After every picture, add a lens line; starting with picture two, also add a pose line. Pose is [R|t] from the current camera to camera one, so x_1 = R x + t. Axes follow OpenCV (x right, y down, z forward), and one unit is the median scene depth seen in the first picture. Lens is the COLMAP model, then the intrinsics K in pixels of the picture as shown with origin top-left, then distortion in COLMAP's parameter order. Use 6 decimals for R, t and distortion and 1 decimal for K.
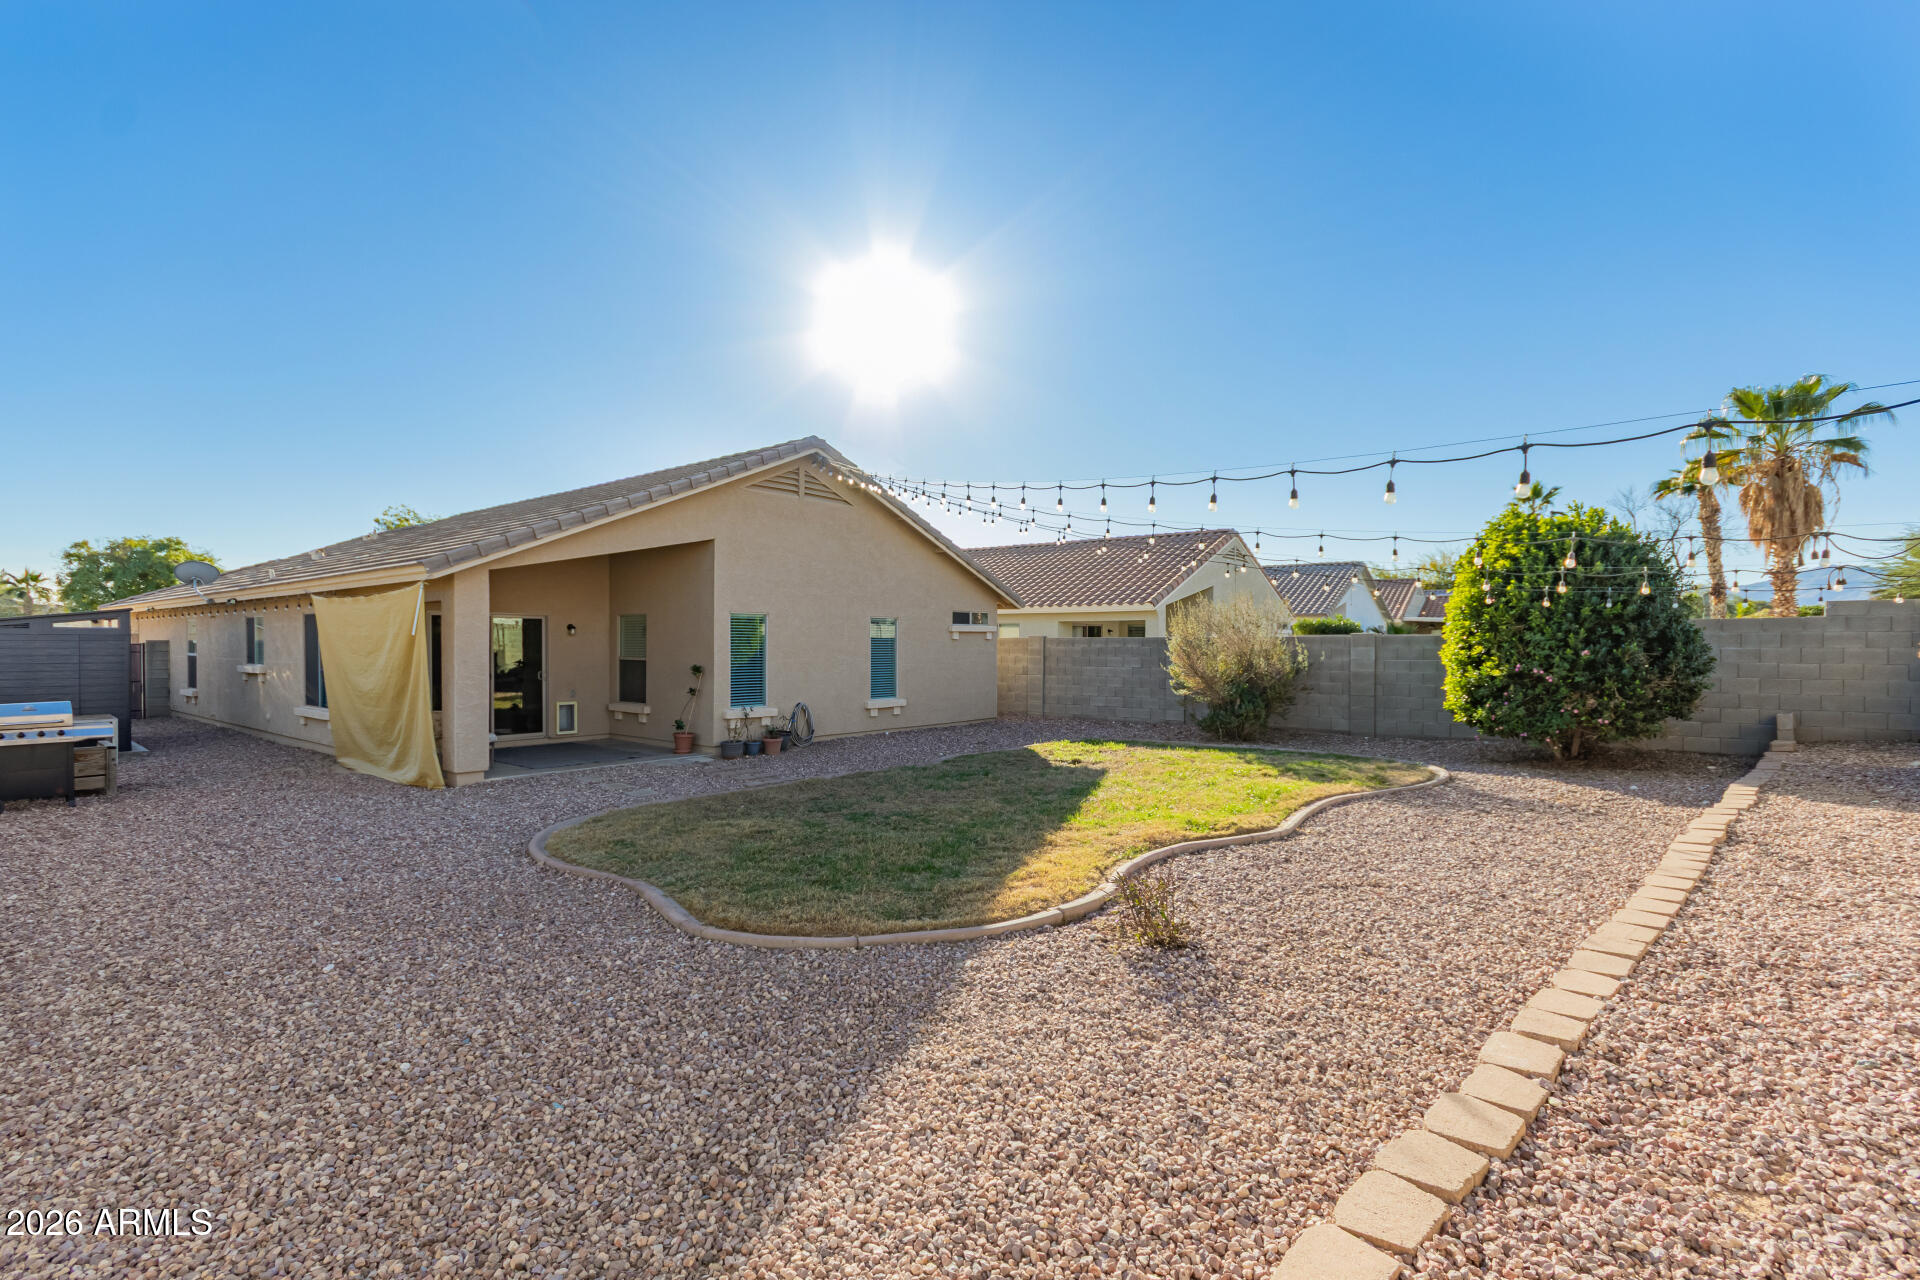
lens RADIAL K [[893.5, 0, 954.3], [0, 893.5, 646.3], [0, 0, 1]] dist [0.003651, 0.001254]
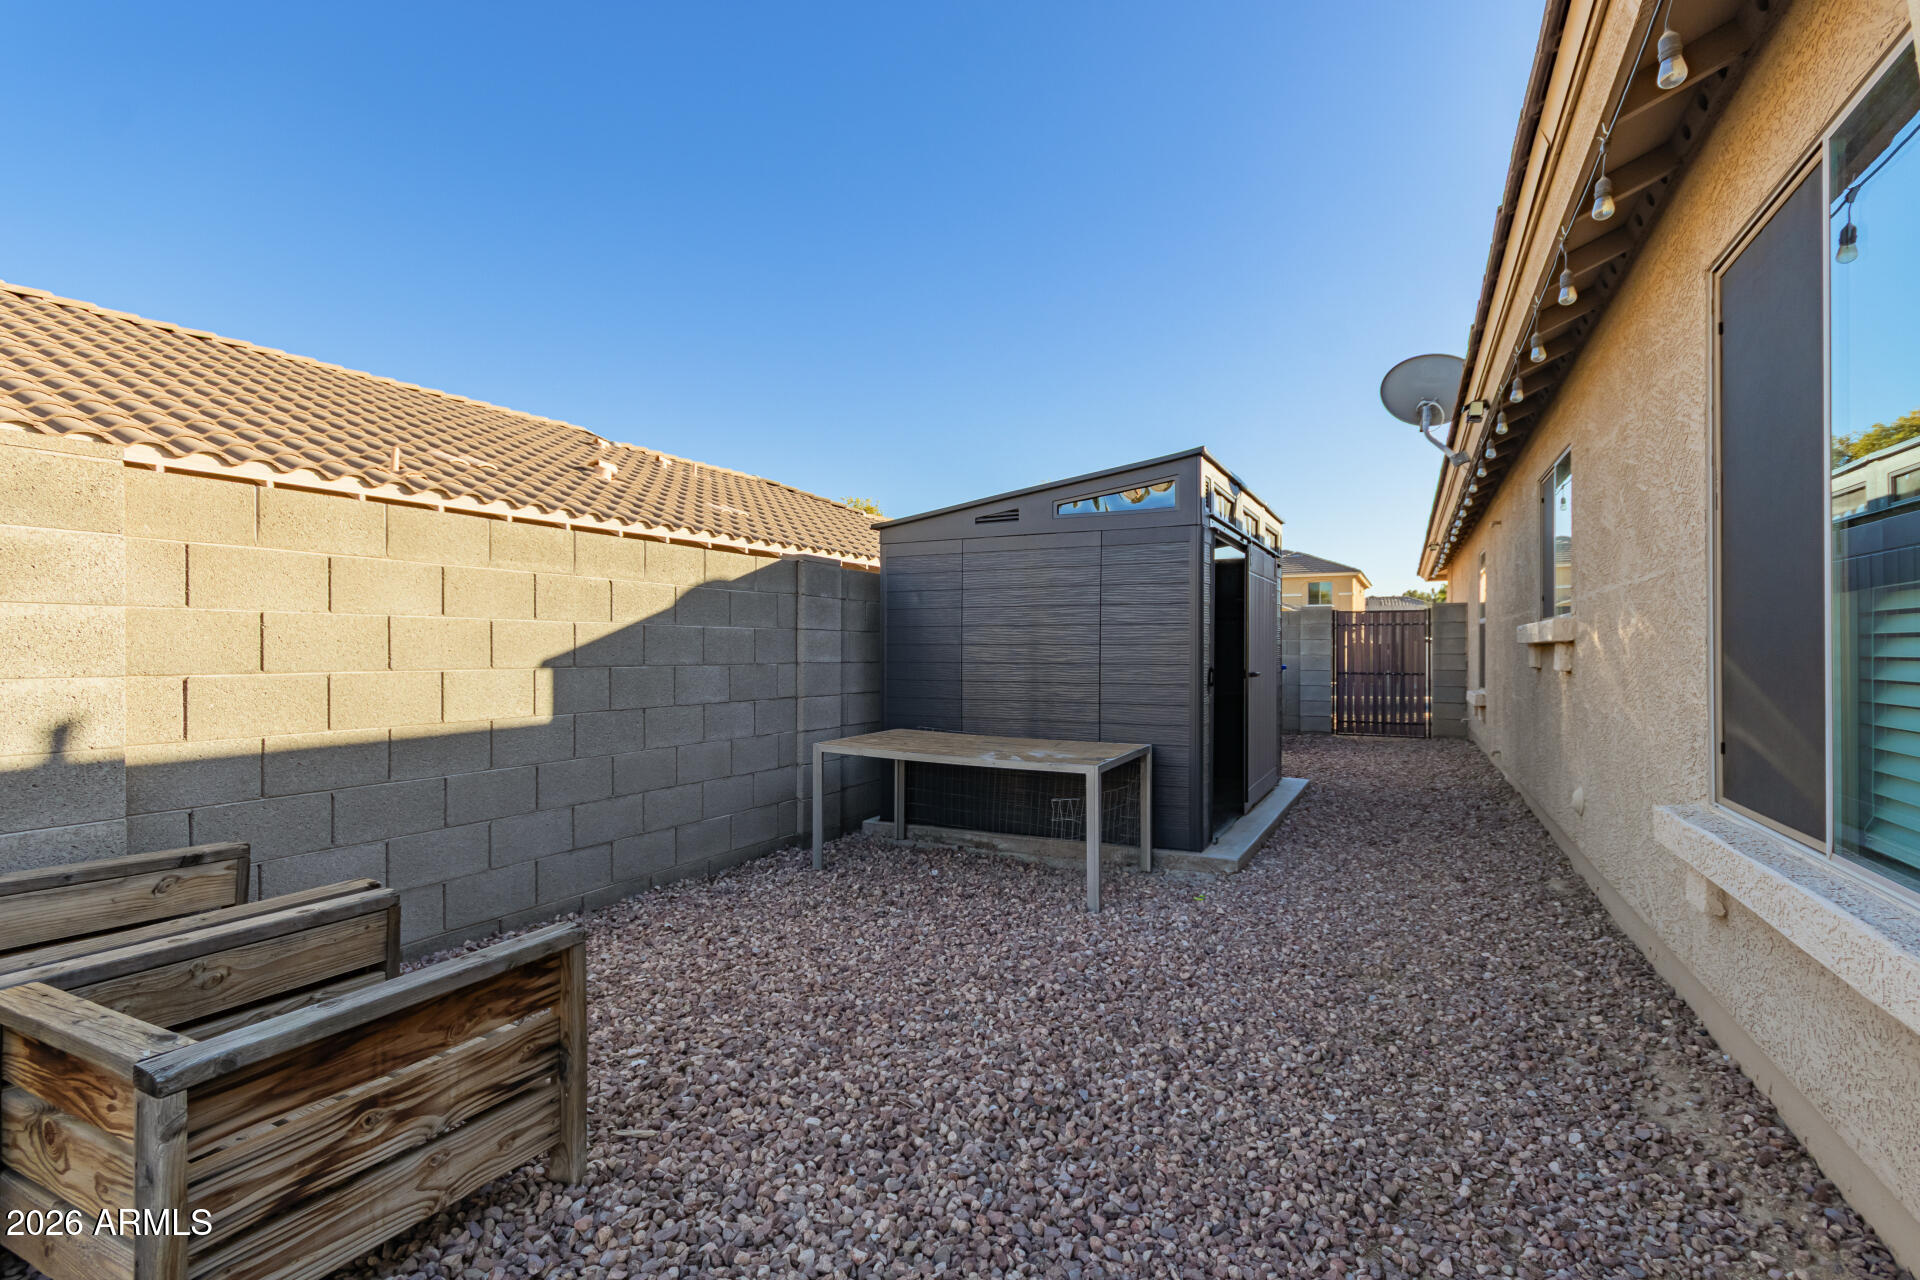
lens RADIAL K [[893.5, 0, 959.9], [0, 893.5, 648.0], [0, 0, 1]] dist [0.003651, 0.001254]
pose [[0.231890, -0.007505, -0.972713, -0.553936], [-0.002867, 0.999961, -0.008399, 0.036752], [0.972738, 0.004736, 0.231859, 0.766847]]
